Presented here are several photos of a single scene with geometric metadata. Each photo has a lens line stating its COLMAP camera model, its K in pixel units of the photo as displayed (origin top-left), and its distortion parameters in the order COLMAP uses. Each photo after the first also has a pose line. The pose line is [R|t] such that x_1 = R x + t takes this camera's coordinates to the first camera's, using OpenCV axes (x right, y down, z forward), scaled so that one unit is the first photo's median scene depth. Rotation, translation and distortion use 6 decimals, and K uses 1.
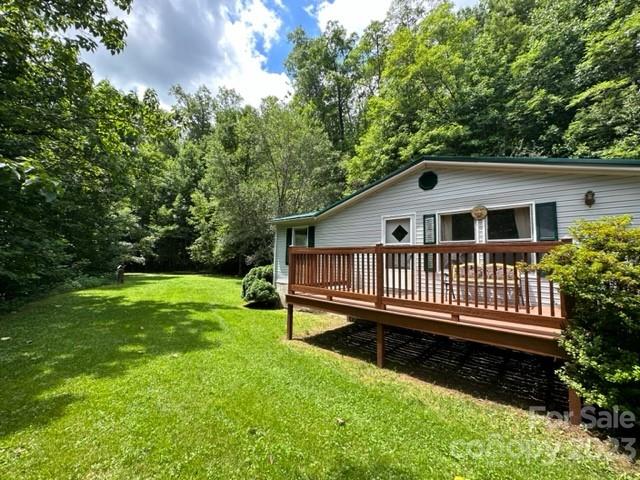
lens RADIAL K [[255.2, 0, 320.0], [0, 255.2, 240.0], [0, 0, 1]] dist [-0.000831, 0.000332]
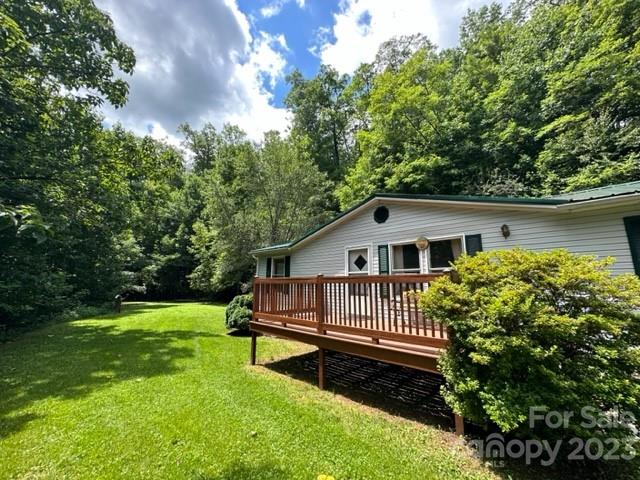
lens RADIAL K [[255.2, 0, 320.0], [0, 255.2, 240.0], [0, 0, 1]] dist [-0.000831, 0.000332]
pose [[0.999587, -0.020275, -0.020369, 0.107530], [0.018202, 0.995093, -0.097252, -0.012002], [0.022240, 0.096841, 0.995051, -0.059259]]
